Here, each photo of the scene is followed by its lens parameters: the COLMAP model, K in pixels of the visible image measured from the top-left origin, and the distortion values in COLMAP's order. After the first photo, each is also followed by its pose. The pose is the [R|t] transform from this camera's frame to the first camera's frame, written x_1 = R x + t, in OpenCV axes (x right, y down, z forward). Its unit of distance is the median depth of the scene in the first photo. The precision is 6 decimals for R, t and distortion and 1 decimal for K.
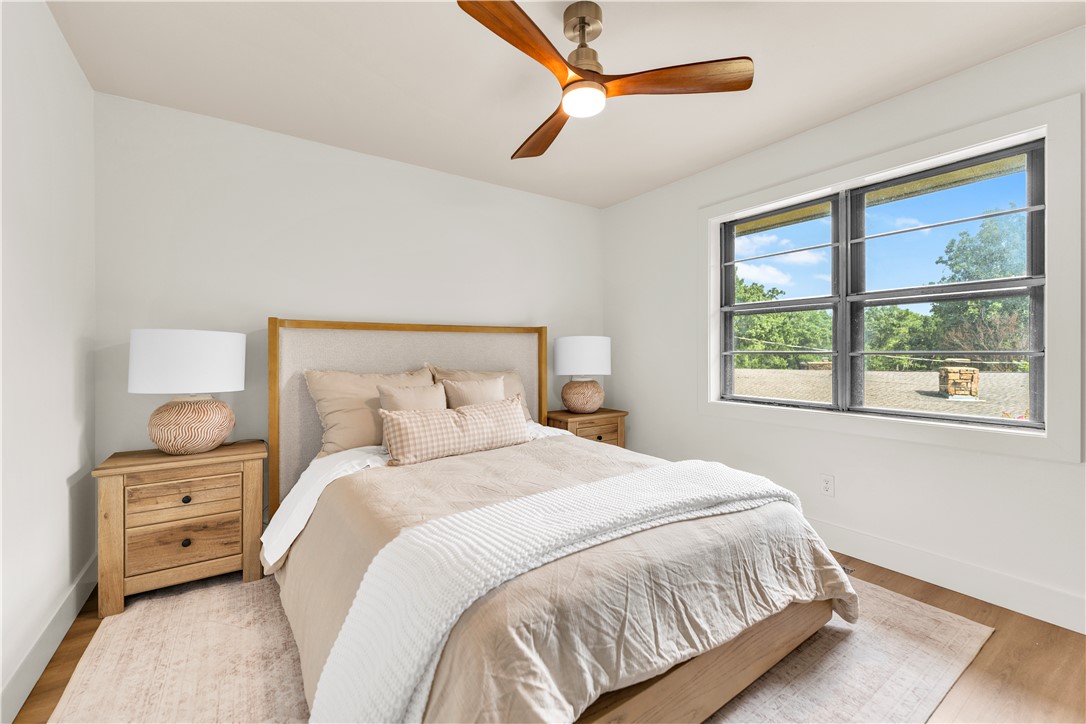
lens RADIAL K [[448.7, 0, 549.1], [0, 448.7, 352.0], [0, 0, 1]] dist [-0.002850, 0.000245]
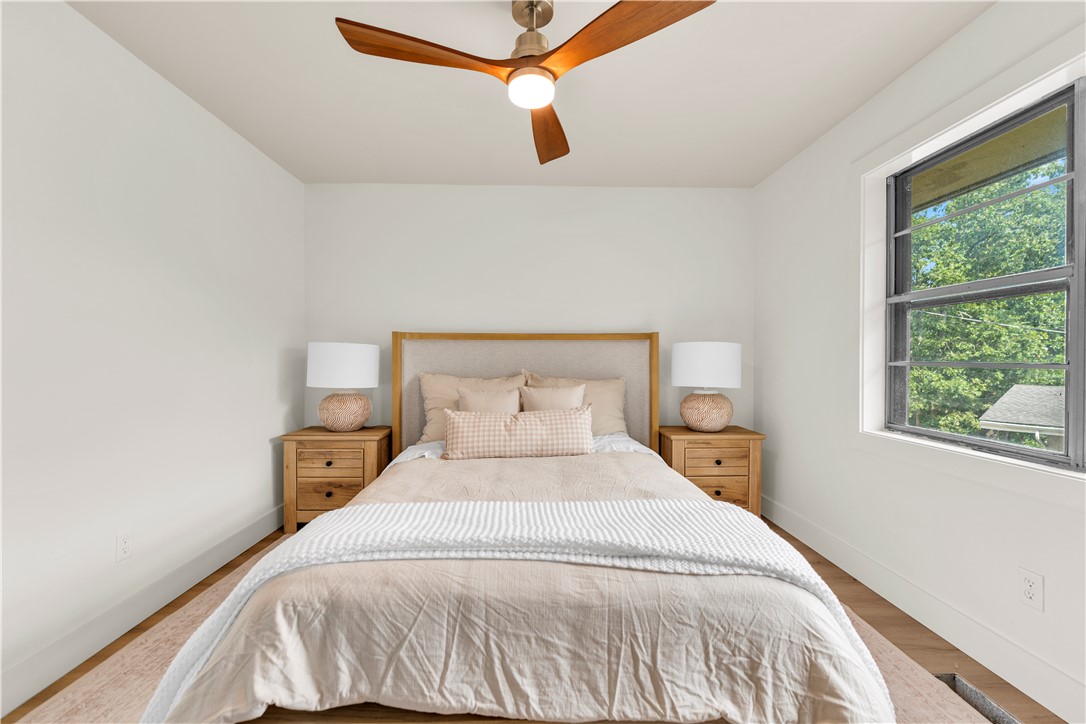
lens RADIAL K [[448.7, 0, 549.4], [0, 448.7, 361.0], [0, 0, 1]] dist [-0.002850, 0.000245]
pose [[0.834368, 0.007562, -0.551156, 0.606555], [-0.005345, 0.999970, 0.005628, -0.004355], [0.551182, -0.001750, 0.834383, 0.235149]]
